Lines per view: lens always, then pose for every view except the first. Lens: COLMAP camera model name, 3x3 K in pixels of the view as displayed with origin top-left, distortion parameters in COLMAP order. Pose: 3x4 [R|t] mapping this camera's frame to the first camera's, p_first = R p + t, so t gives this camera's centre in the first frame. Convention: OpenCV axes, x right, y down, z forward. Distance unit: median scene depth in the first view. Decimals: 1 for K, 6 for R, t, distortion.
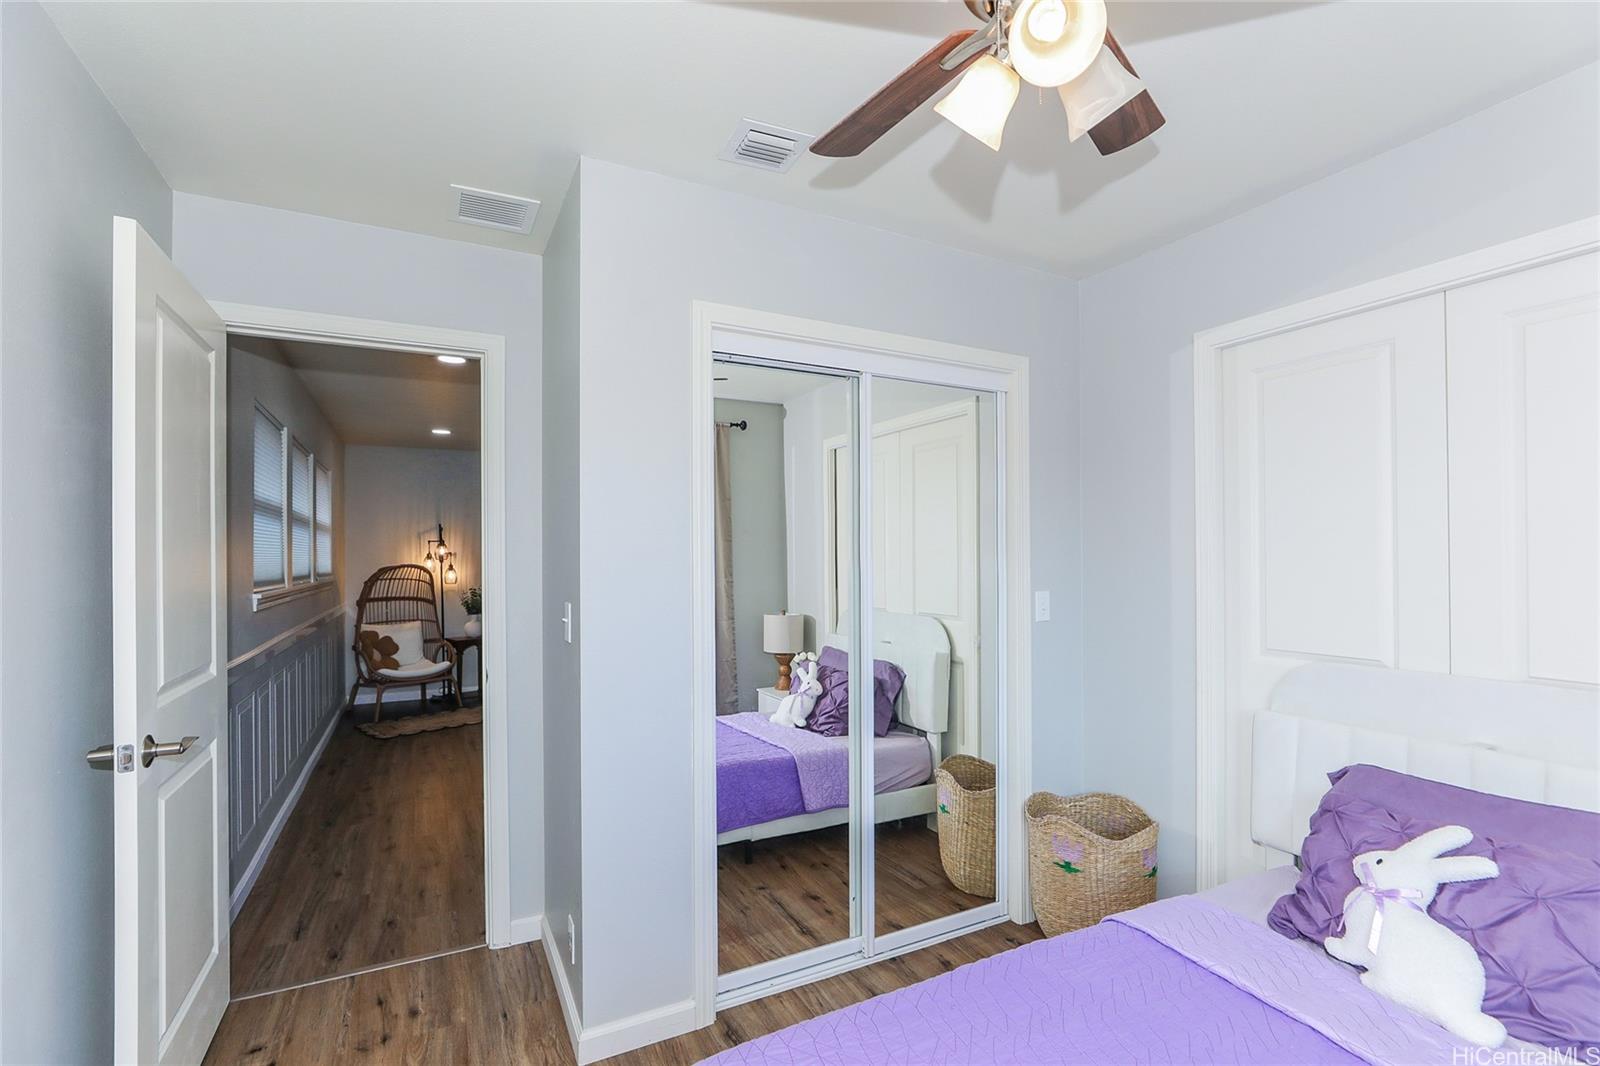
lens RADIAL K [[734.9, 0, 806.9], [0, 734.9, 546.7], [0, 0, 1]] dist [-0.021210, 0.009931]
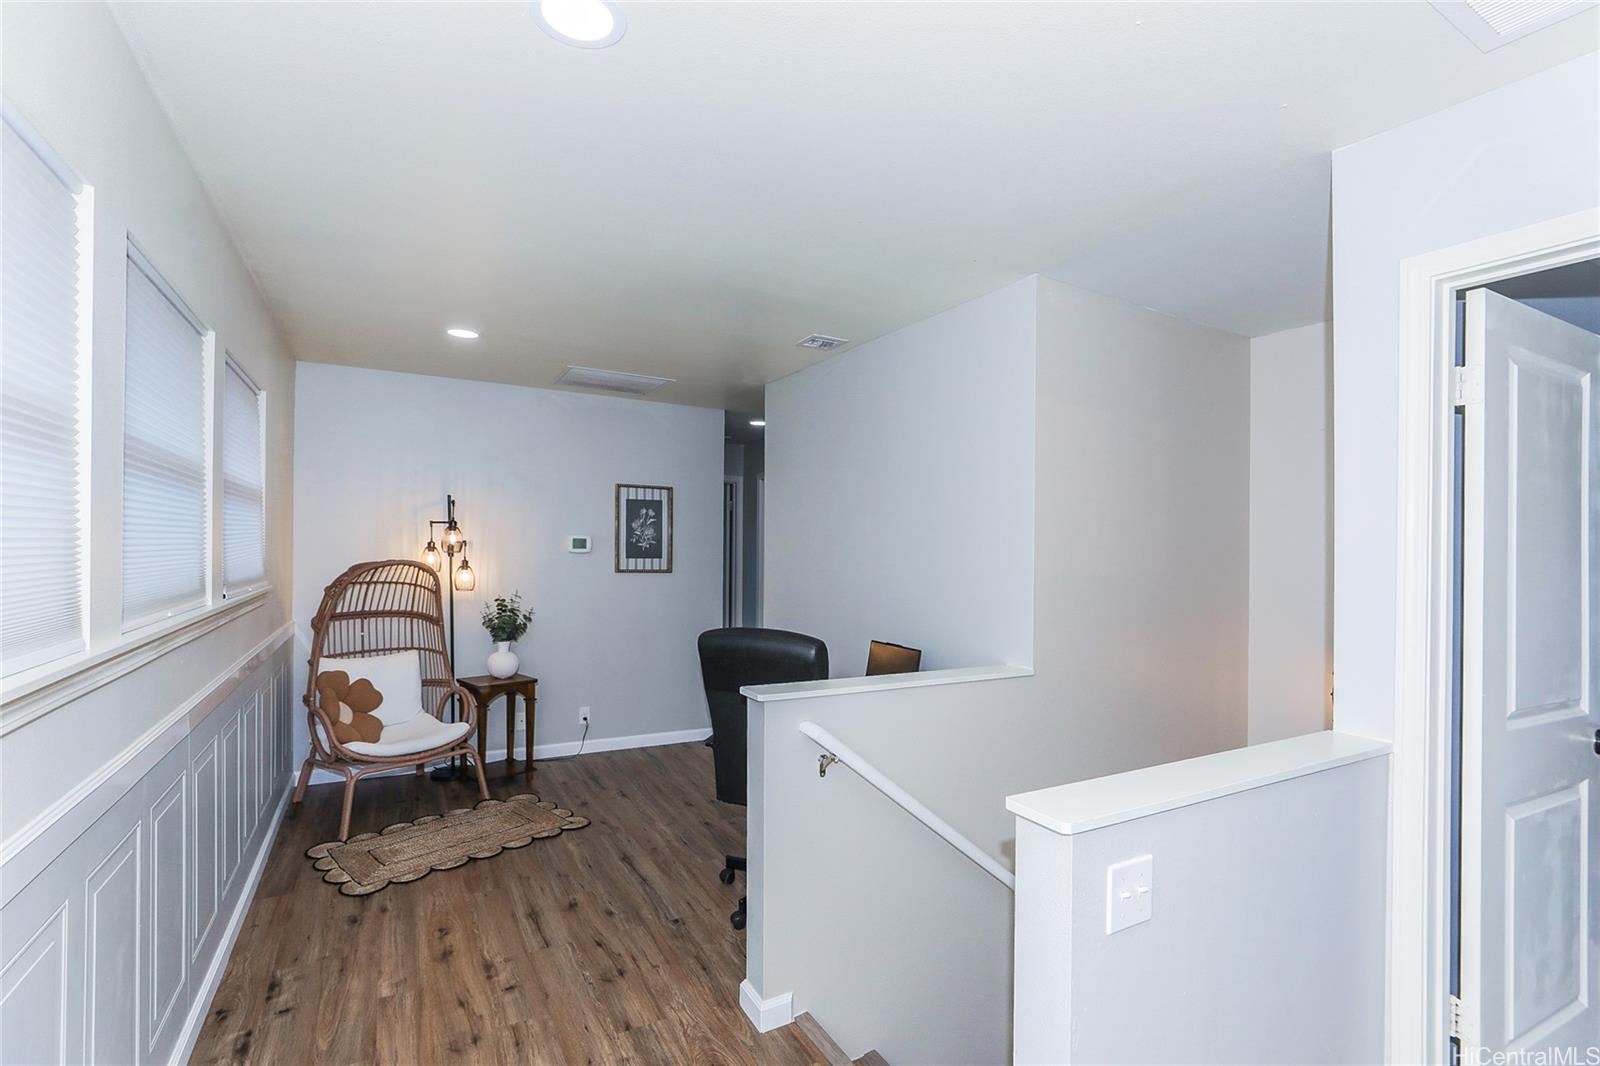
lens RADIAL K [[734.9, 0, 790.6], [0, 734.9, 533.7], [0, 0, 1]] dist [-0.021210, 0.009931]
pose [[0.999758, 0.011105, 0.018987, -0.229380], [-0.011029, 0.999931, -0.004105, 0.001475], [-0.019032, 0.003894, 0.999811, 0.381659]]
